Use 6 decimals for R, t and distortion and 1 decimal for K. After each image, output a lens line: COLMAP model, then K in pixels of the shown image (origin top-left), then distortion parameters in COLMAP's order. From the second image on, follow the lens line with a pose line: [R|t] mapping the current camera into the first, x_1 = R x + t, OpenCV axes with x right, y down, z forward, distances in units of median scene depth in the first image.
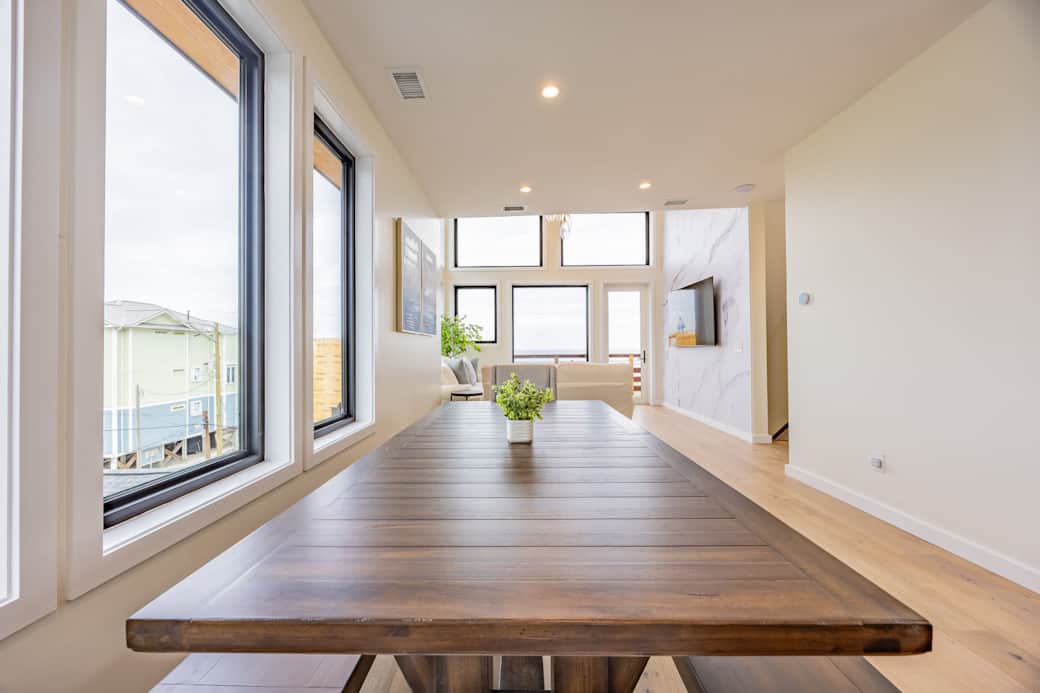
lens RADIAL K [[395.4, 0, 517.5], [0, 395.4, 347.2], [0, 0, 1]] dist [-0.000160, 0.000044]
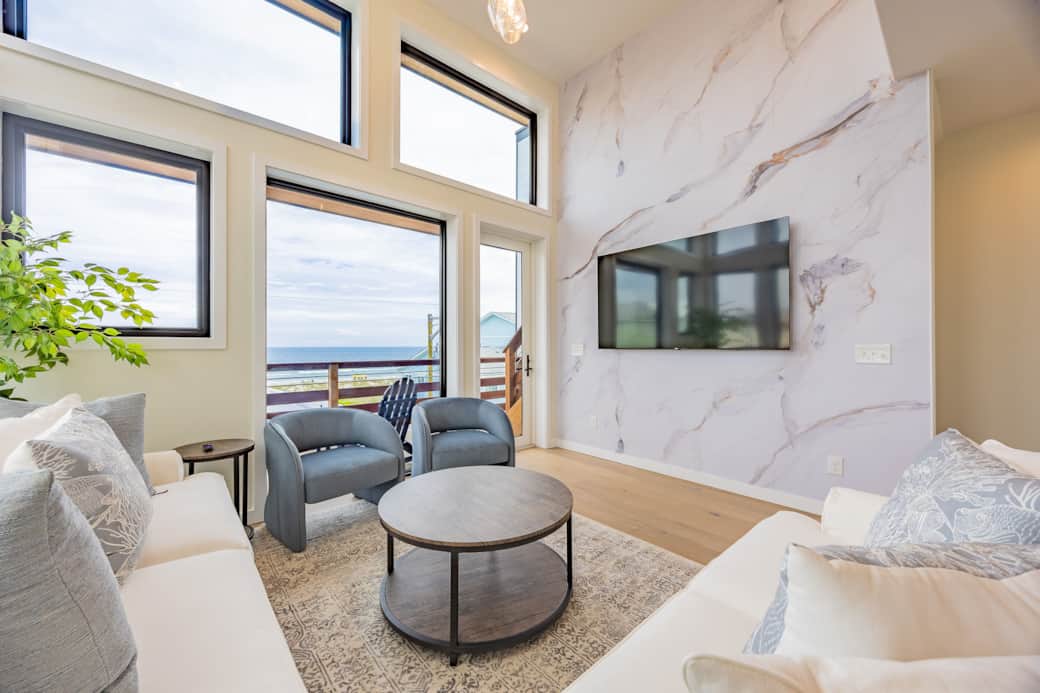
lens RADIAL K [[395.4, 0, 517.5], [0, 395.4, 347.2], [0, 0, 1]] dist [-0.000160, 0.000044]
pose [[0.740773, 0.005325, 0.671735, -0.084911], [-0.008619, 0.999962, 0.001578, -0.004279], [-0.671700, -0.006959, 0.740790, 0.599488]]
